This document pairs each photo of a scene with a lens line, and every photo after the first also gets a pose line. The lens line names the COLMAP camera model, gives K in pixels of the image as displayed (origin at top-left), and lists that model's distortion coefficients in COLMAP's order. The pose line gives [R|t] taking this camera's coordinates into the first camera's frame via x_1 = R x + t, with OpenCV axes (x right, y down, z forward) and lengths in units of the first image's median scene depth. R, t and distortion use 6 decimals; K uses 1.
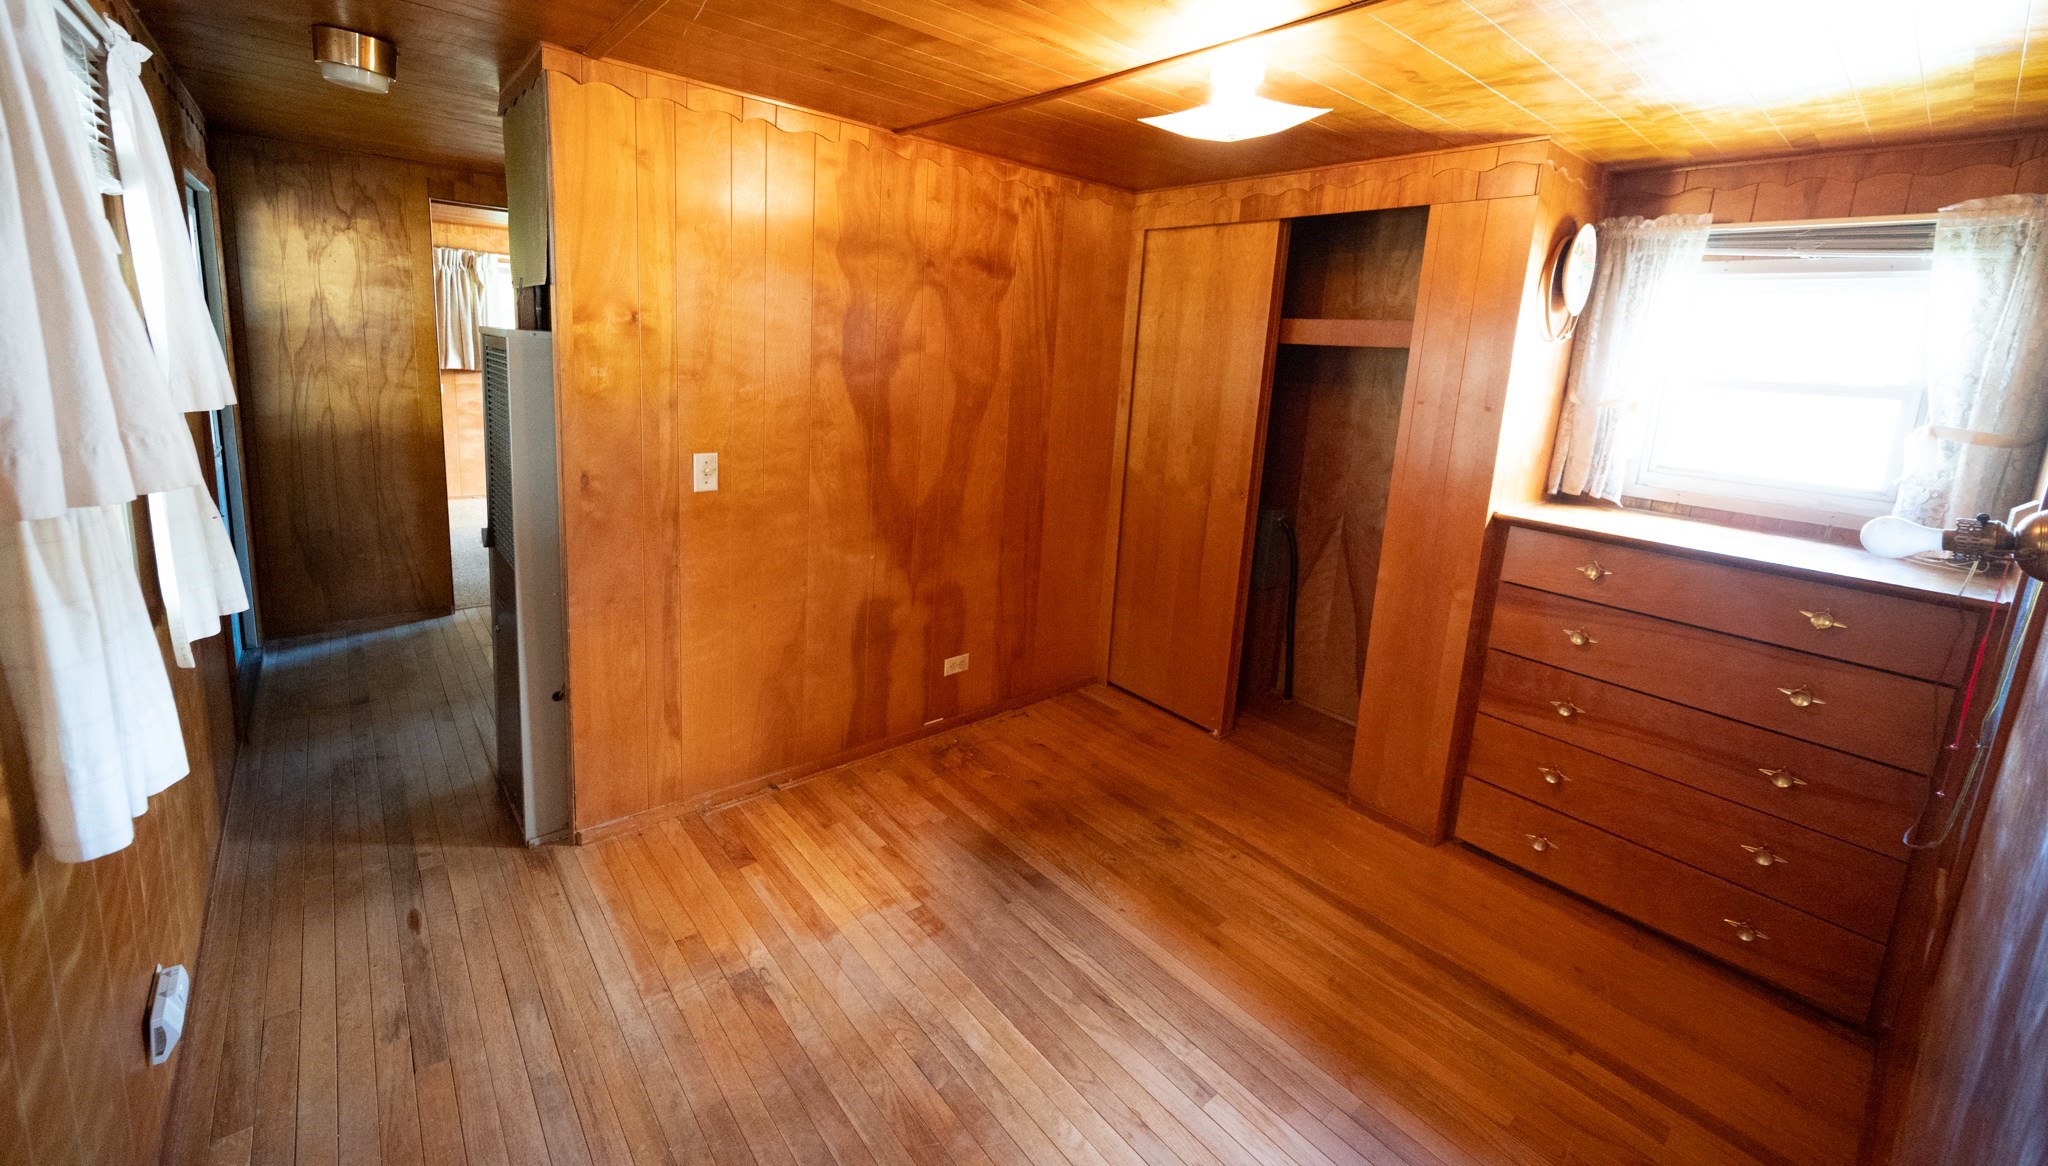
lens RADIAL K [[815.4, 0, 1021.9], [0, 815.4, 489.0], [0, 0, 1]] dist [-0.000312, -0.000022]
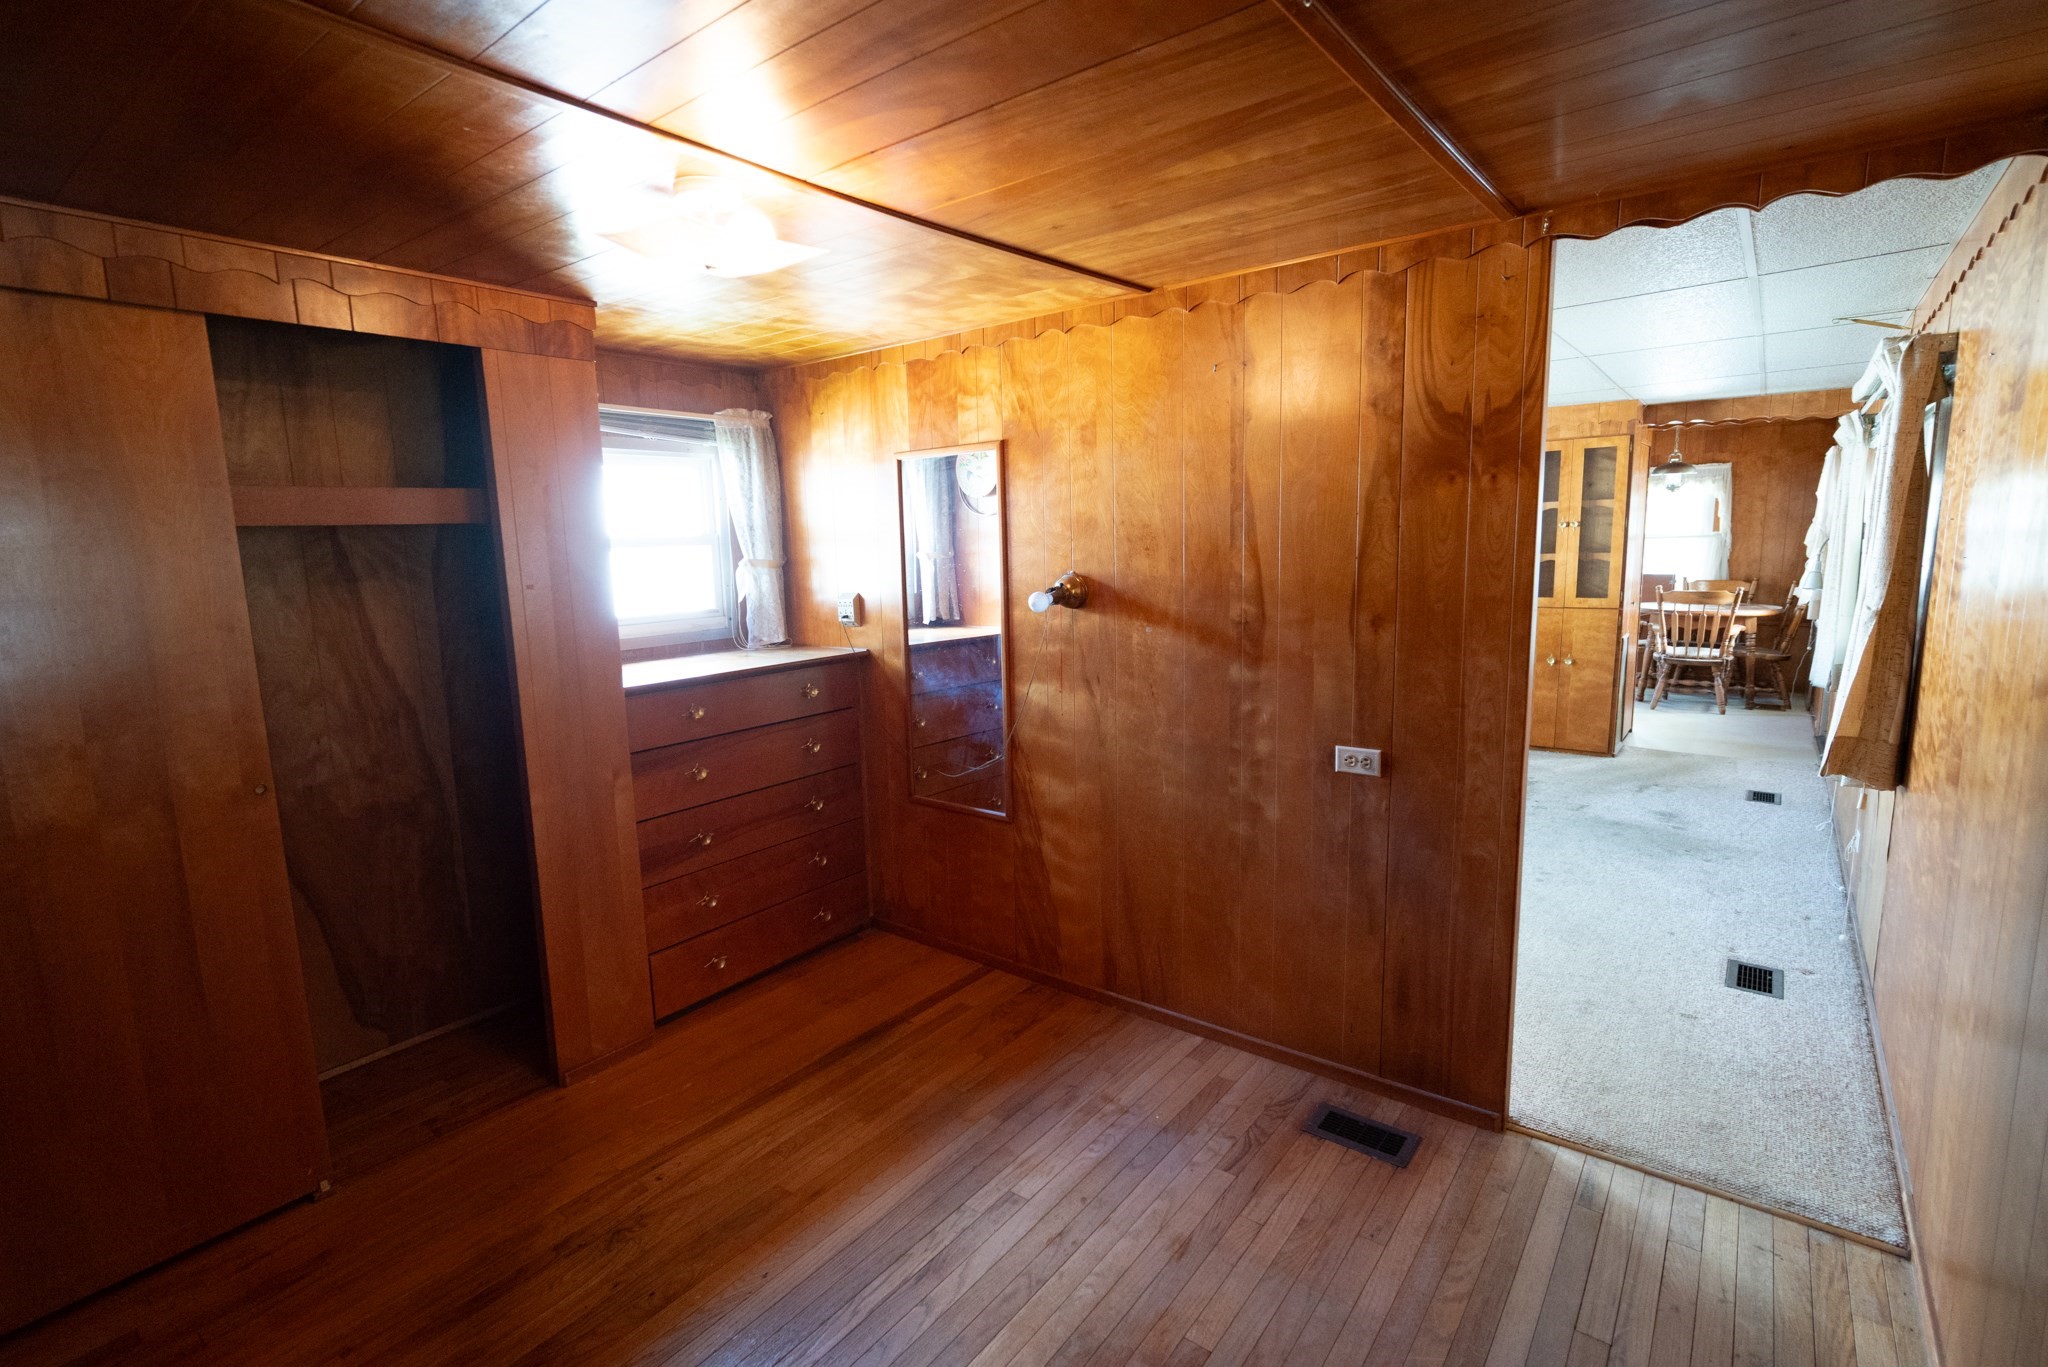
lens RADIAL K [[954.1, 0, 1024.0], [0, 954.1, 683.5], [0, 0, 1]] dist [0.001360, 0.000365]
pose [[-0.216779, -0.203855, 0.954699, -0.668073], [0.181208, 0.952556, 0.244543, -0.182997], [-0.959255, 0.226011, -0.169554, 0.799053]]
